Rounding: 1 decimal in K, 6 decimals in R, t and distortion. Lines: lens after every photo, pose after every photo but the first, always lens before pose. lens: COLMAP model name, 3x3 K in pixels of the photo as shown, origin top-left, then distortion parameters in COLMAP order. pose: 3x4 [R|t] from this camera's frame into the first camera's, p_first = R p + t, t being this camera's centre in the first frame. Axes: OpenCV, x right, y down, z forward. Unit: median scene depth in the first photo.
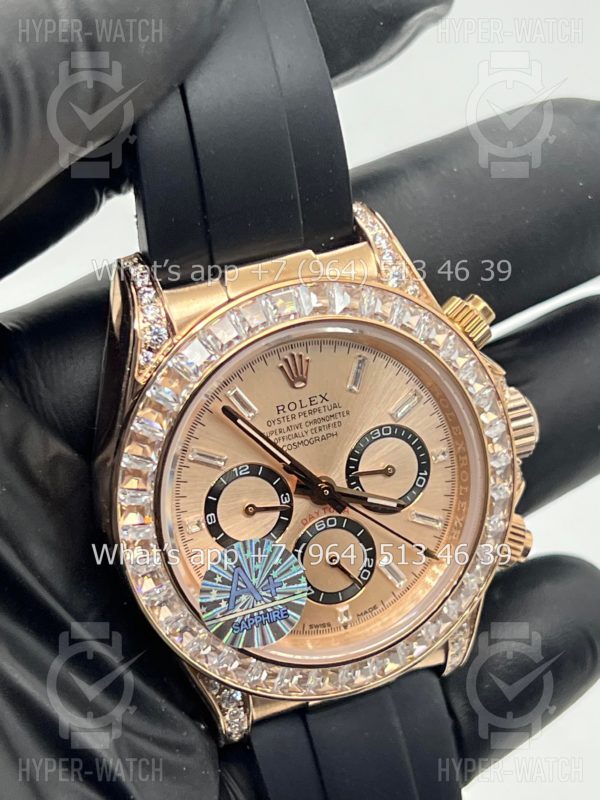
lens RADIAL K [[1775.2, 0, 299.2], [0, 1775.2, 406.7], [0, 0, 1]] dist [0.194843, 0.000000]
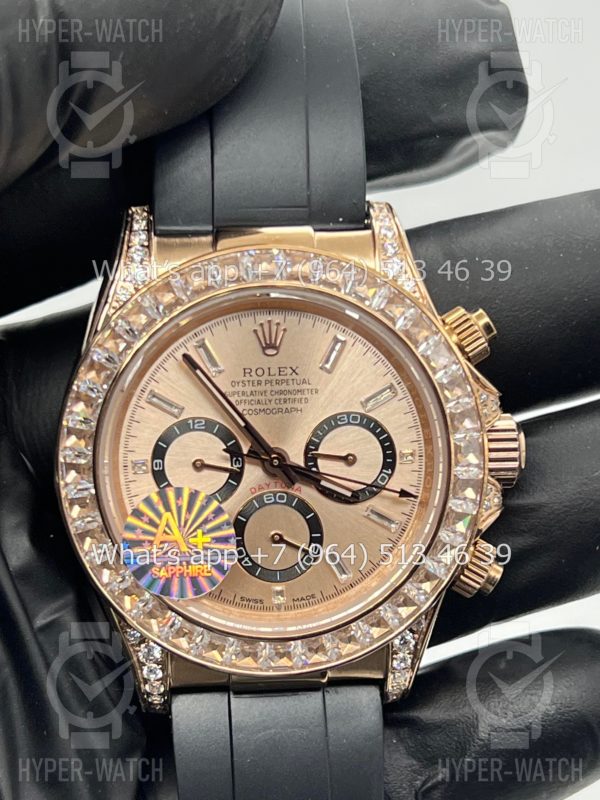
lens RADIAL K [[1775.2, 0, 321.8], [0, 1775.2, 452.3], [0, 0, 1]] dist [0.194843, 0.000000]
pose [[0.954879, 0.167804, -0.245048, 0.278777], [-0.200676, 0.972786, -0.115830, 0.150861], [0.218942, 0.159779, 0.962567, 0.047148]]
